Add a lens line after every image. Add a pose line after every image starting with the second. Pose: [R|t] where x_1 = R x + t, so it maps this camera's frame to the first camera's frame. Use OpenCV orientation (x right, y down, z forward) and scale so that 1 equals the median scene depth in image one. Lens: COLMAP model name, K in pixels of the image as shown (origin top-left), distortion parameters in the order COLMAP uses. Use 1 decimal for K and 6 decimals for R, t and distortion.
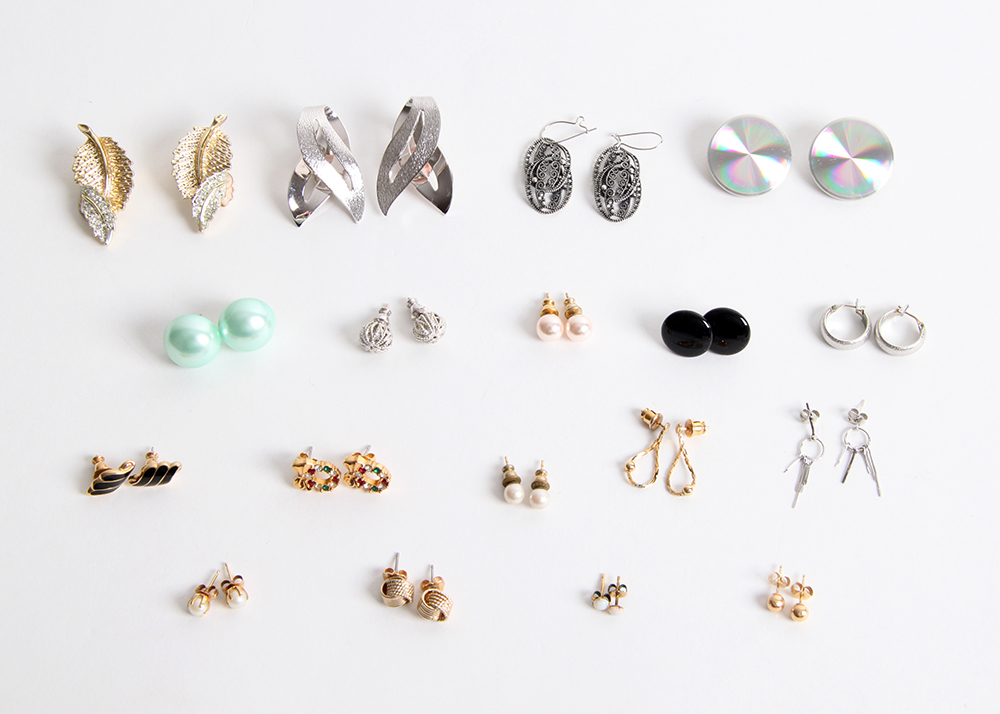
lens RADIAL K [[2384.2, 0, 500.0], [0, 2384.2, 357.0], [0, 0, 1]] dist [0.058946, 0.398968]
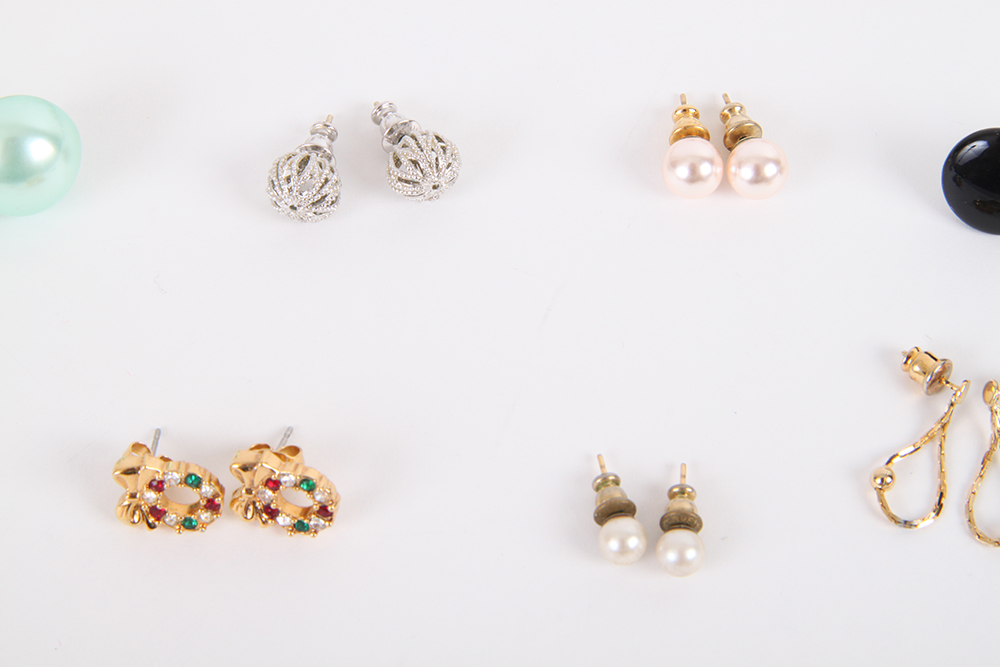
lens RADIAL K [[3822.0, 0, 500.0], [0, 3822.0, 333.5], [0, 0, 1]] dist [-0.171693, -8.002425]
pose [[0.999945, 0.007134, 0.007730, -0.021325], [-0.007218, 0.999915, 0.010888, 0.011788], [-0.007652, -0.010943, 0.999911, 0.294235]]
